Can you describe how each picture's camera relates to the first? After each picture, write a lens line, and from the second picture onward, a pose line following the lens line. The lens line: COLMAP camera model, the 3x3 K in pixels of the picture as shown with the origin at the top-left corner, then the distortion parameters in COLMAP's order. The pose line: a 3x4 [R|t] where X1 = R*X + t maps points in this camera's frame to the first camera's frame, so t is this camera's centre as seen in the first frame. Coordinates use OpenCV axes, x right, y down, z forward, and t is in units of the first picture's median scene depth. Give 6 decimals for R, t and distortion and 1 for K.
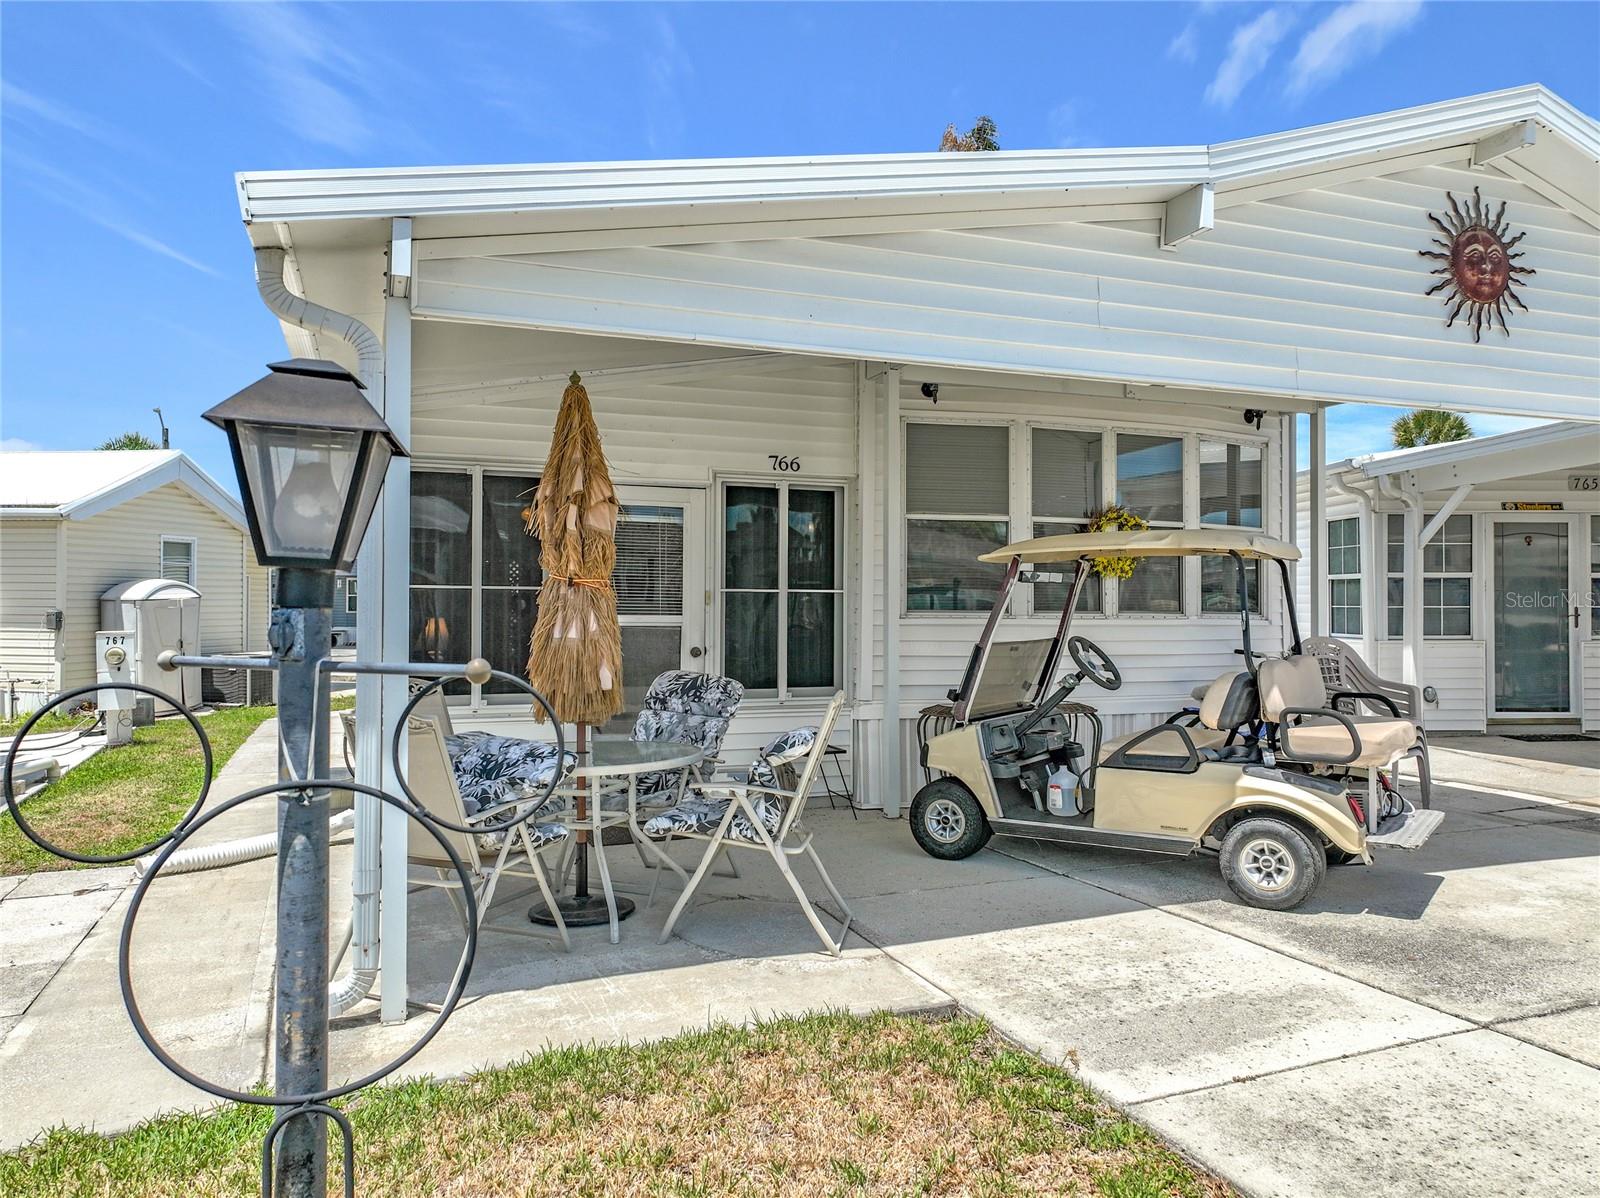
lens RADIAL K [[1170.9, 0, 814.8], [0, 1170.9, 592.7], [0, 0, 1]] dist [-0.000793, 0.027695]
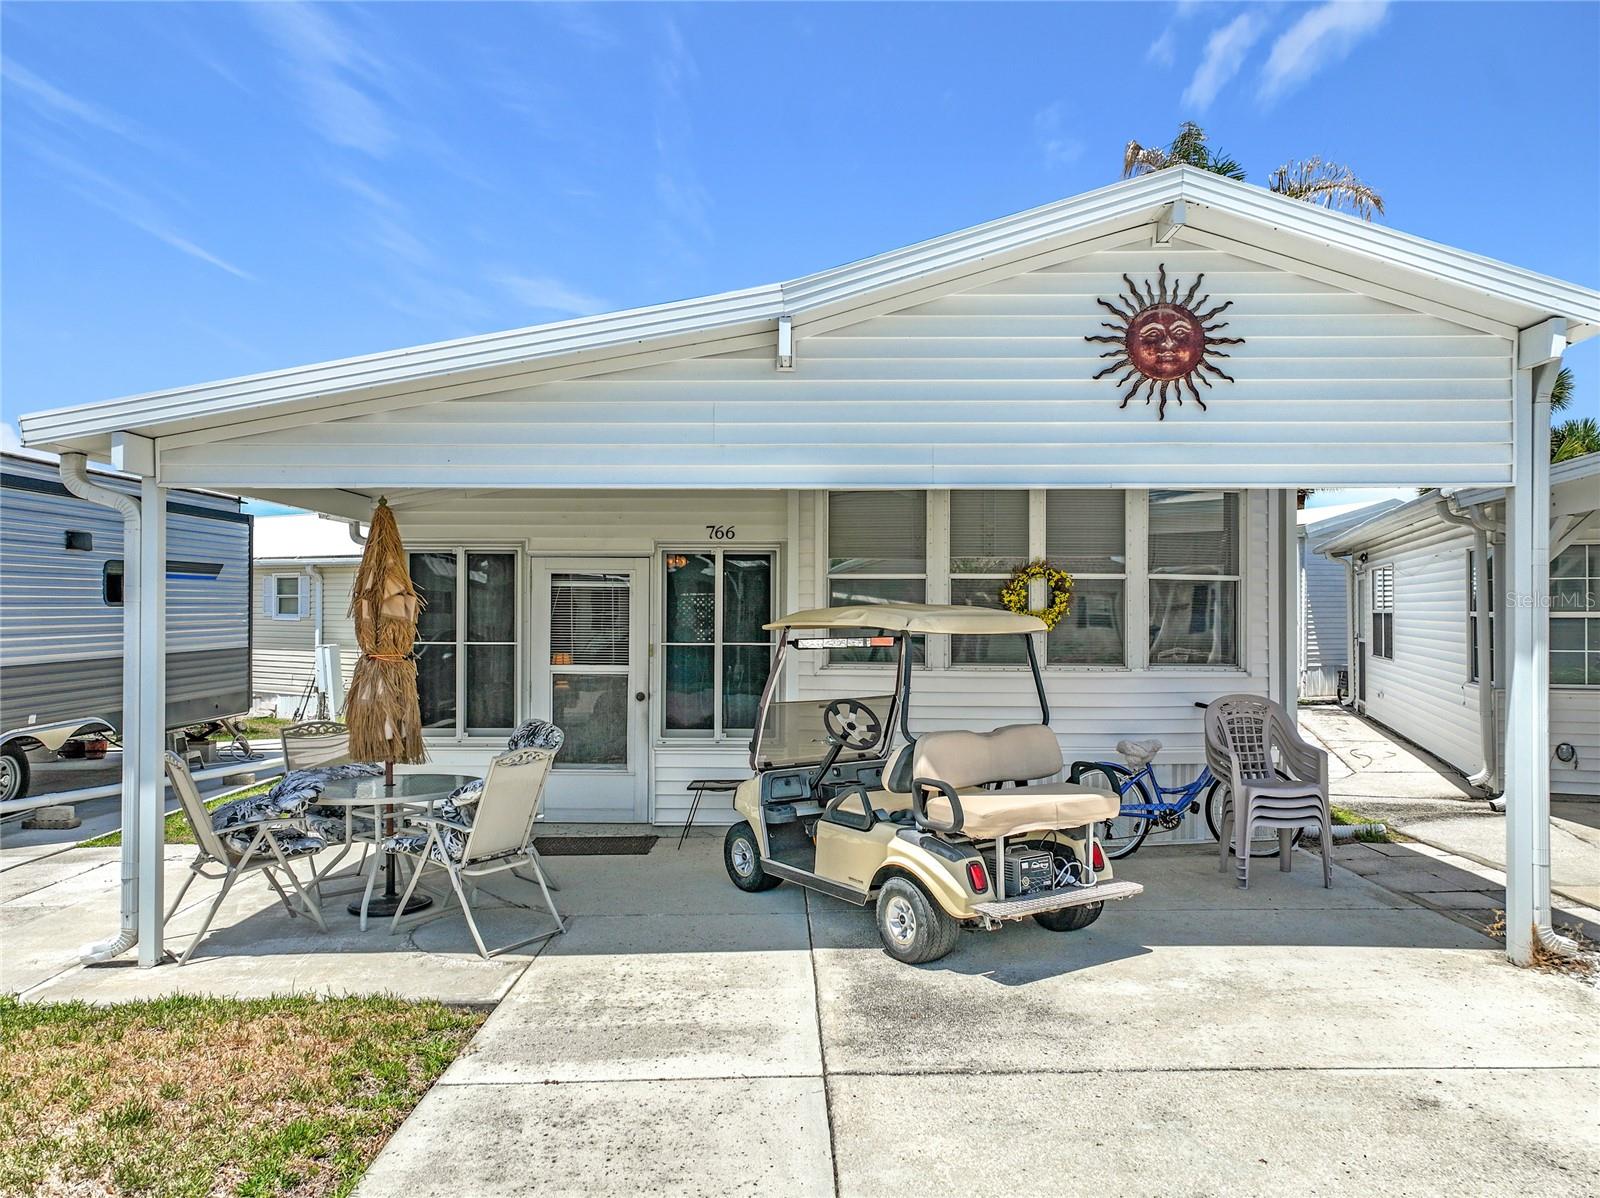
lens RADIAL K [[1176.6, 0, 800.0], [0, 1176.6, 599.0], [0, 0, 1]] dist [0.004904, 0.009468]
pose [[0.924815, -0.005594, -0.380376, 0.804399], [0.007350, 0.999968, 0.003163, -0.080685], [0.380346, -0.005721, 0.924827, -0.054231]]
